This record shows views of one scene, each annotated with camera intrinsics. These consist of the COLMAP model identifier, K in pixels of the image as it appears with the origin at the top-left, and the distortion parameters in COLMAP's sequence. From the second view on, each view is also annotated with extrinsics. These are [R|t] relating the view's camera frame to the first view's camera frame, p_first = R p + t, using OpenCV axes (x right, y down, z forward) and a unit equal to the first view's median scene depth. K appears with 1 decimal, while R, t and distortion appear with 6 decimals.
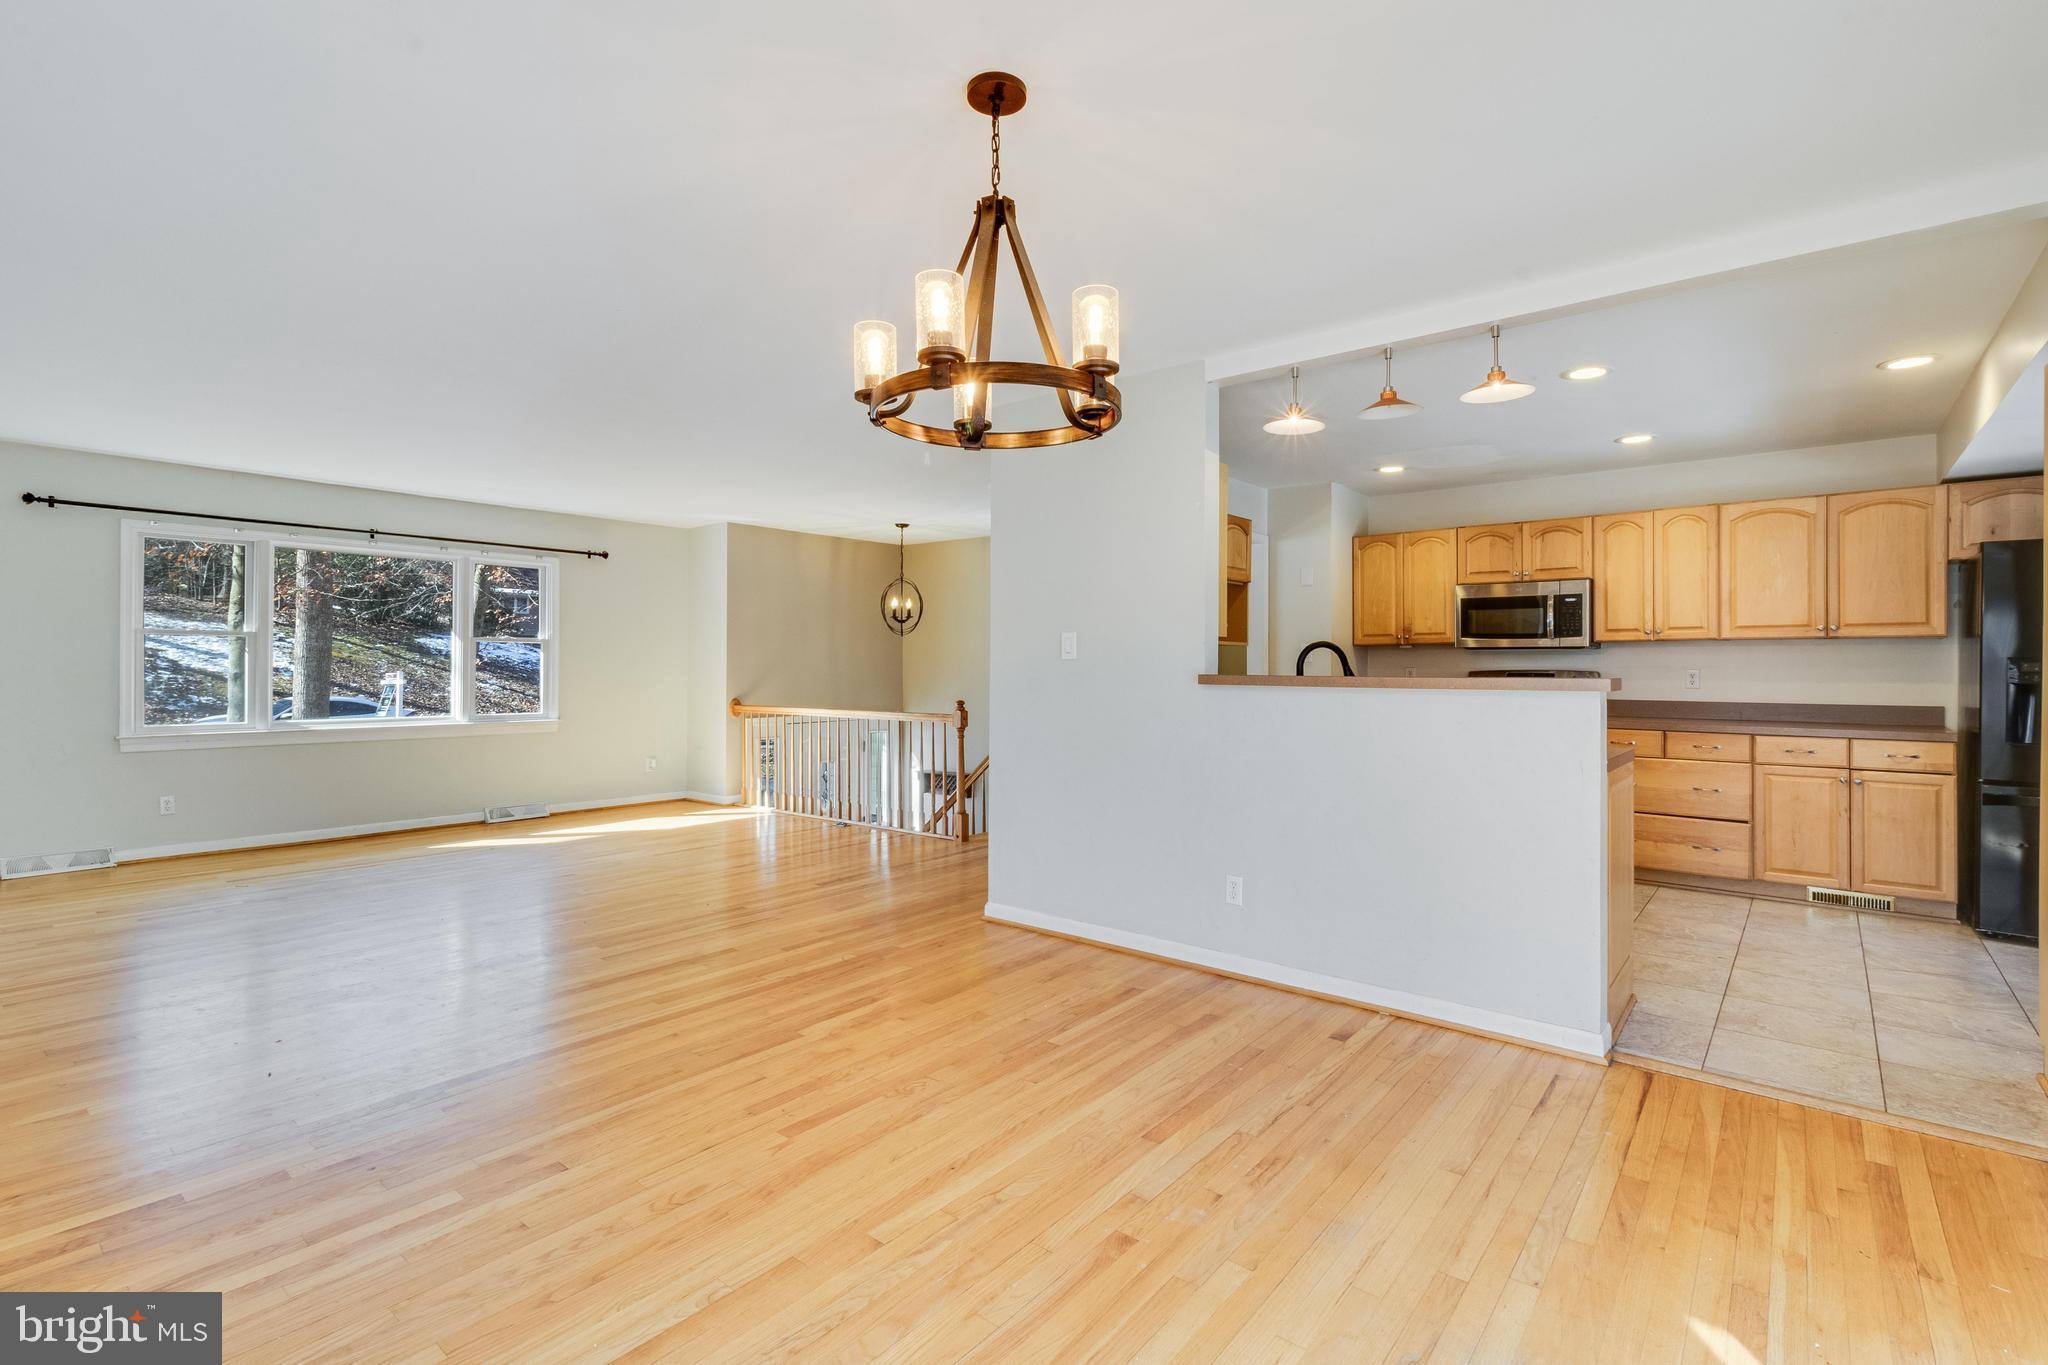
lens RADIAL K [[948.0, 0, 1026.3], [0, 948.0, 669.2], [0, 0, 1]] dist [0.002642, 0.000394]
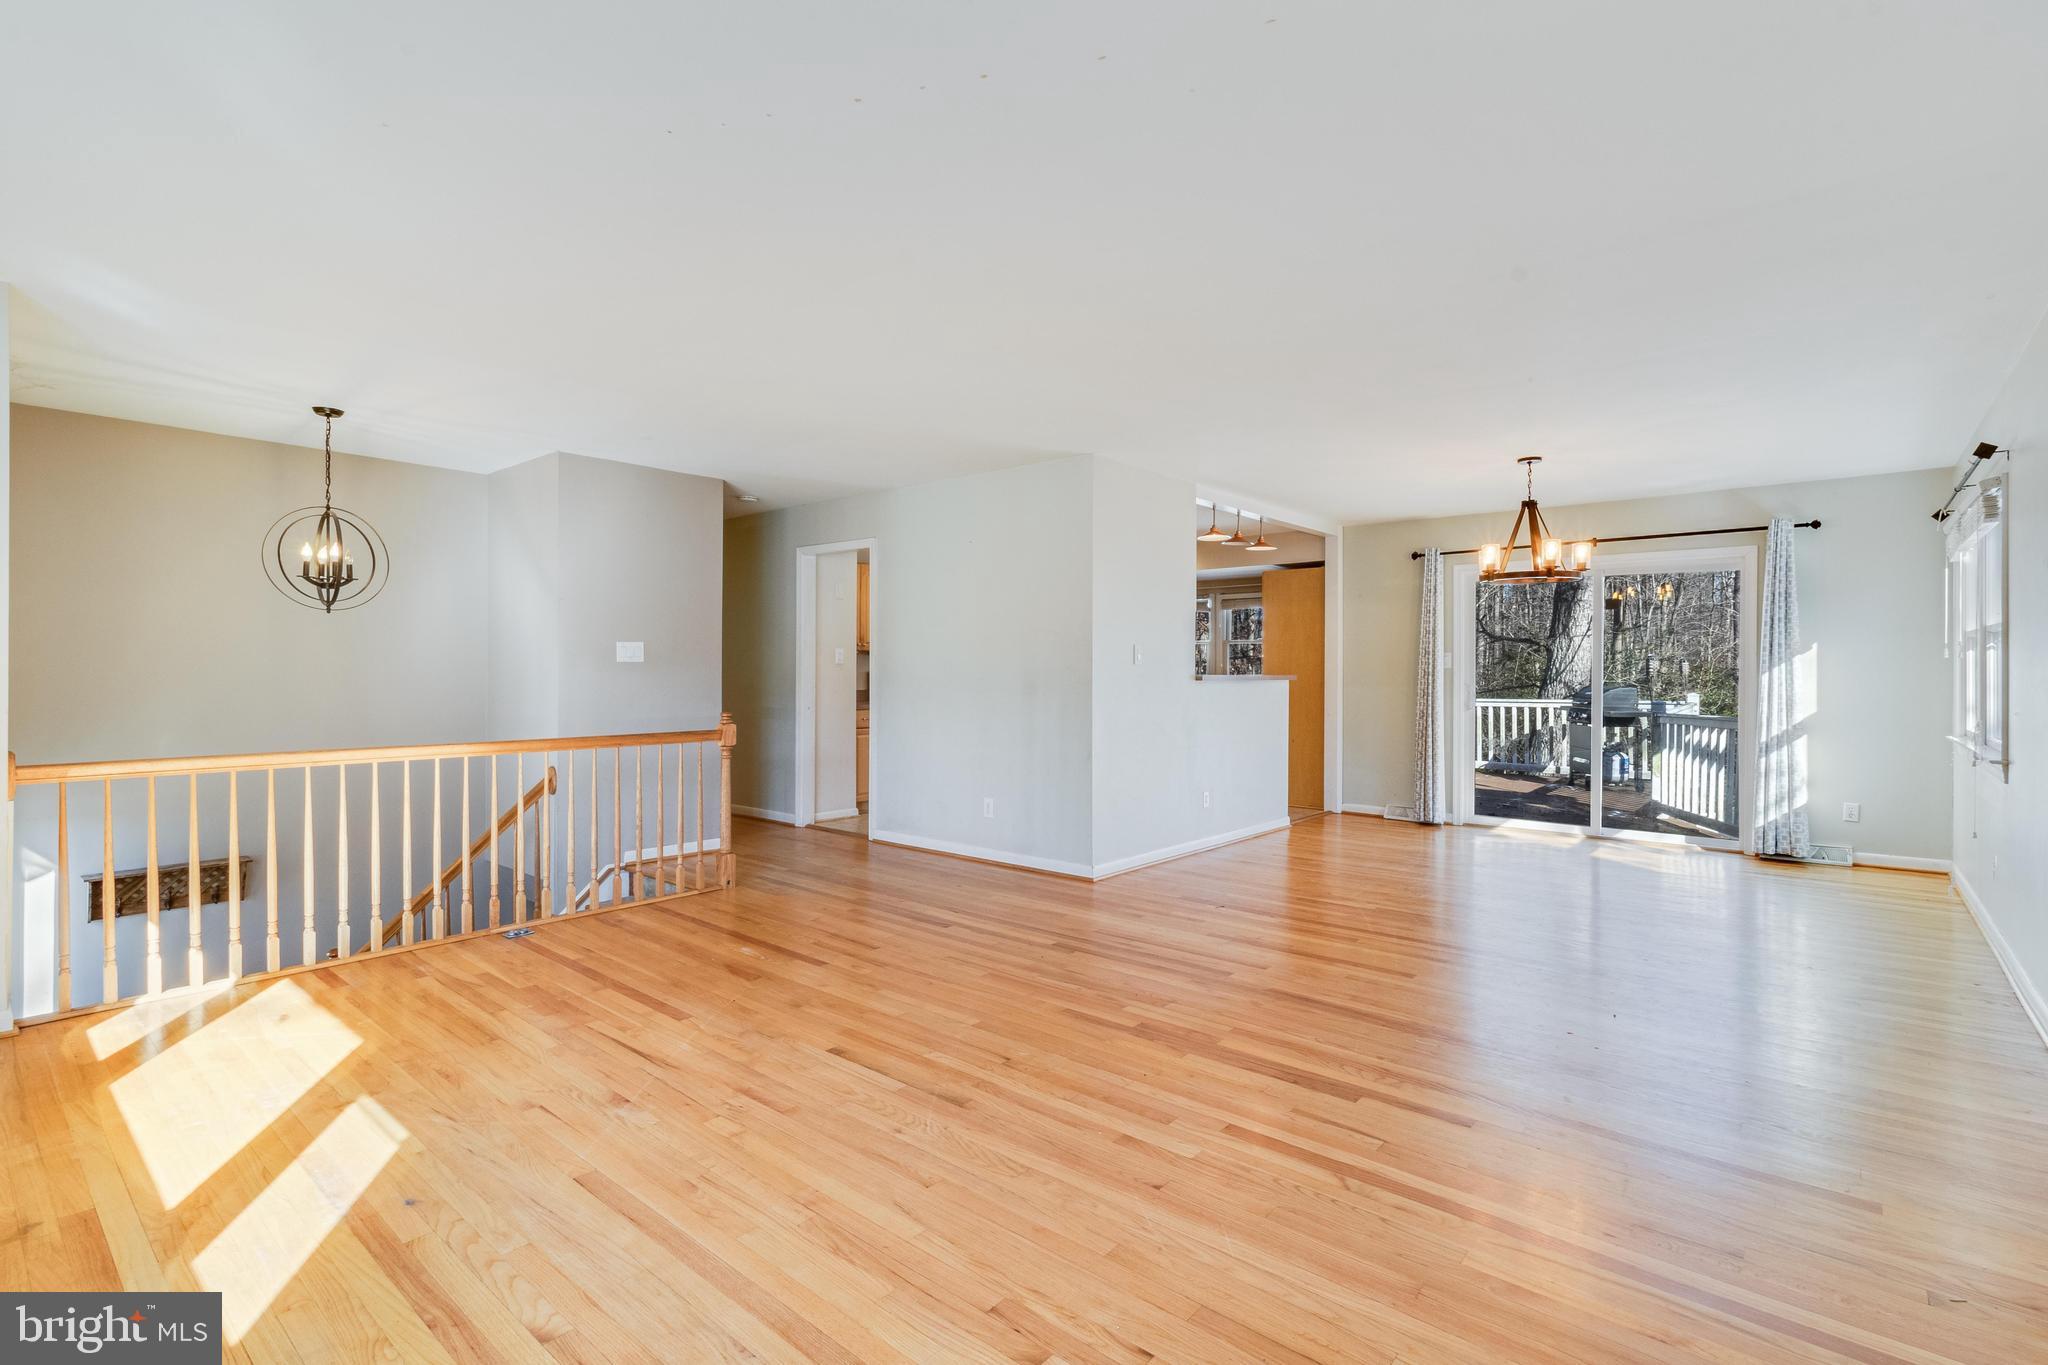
lens RADIAL K [[952.4, 0, 1016.0], [0, 952.4, 671.0], [0, 0, 1]] dist [0.002288, 0.000229]
pose [[0.020193, -0.004074, 0.999788, -1.319775], [-0.001368, 0.999991, 0.004103, -0.005215], [-0.999795, -0.001451, 0.020187, 1.139538]]
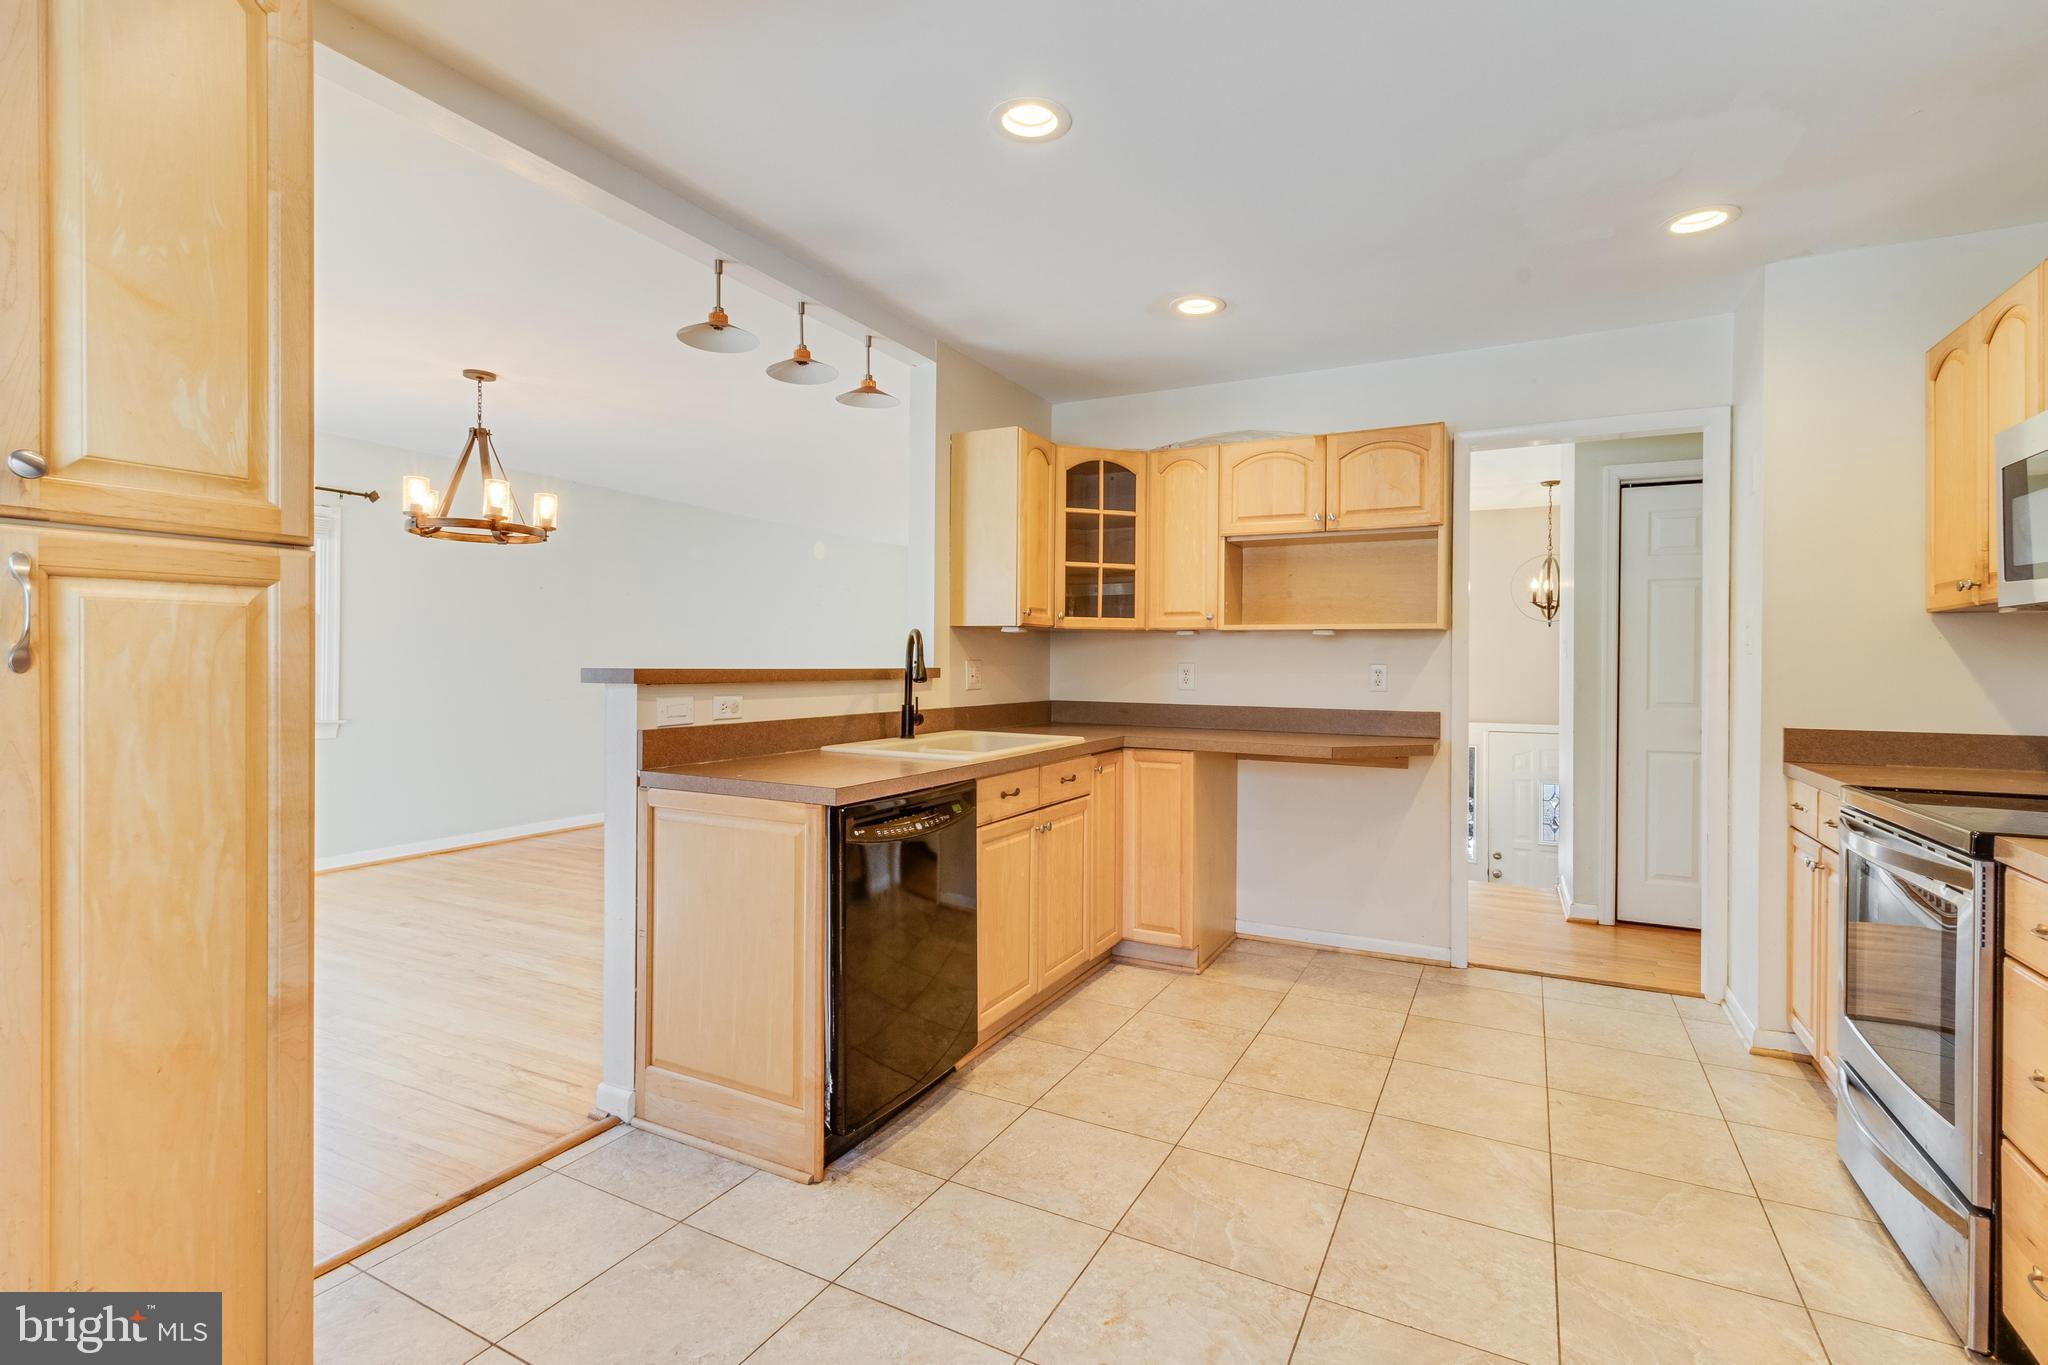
lens RADIAL K [[952.4, 0, 1016.0], [0, 952.4, 671.0], [0, 0, 1]] dist [0.002288, 0.000229]
pose [[0.199066, 0.007697, -0.979956, 1.046739], [-0.009329, 0.999939, 0.005958, 0.001971], [0.979942, 0.007956, 0.199125, 0.819879]]
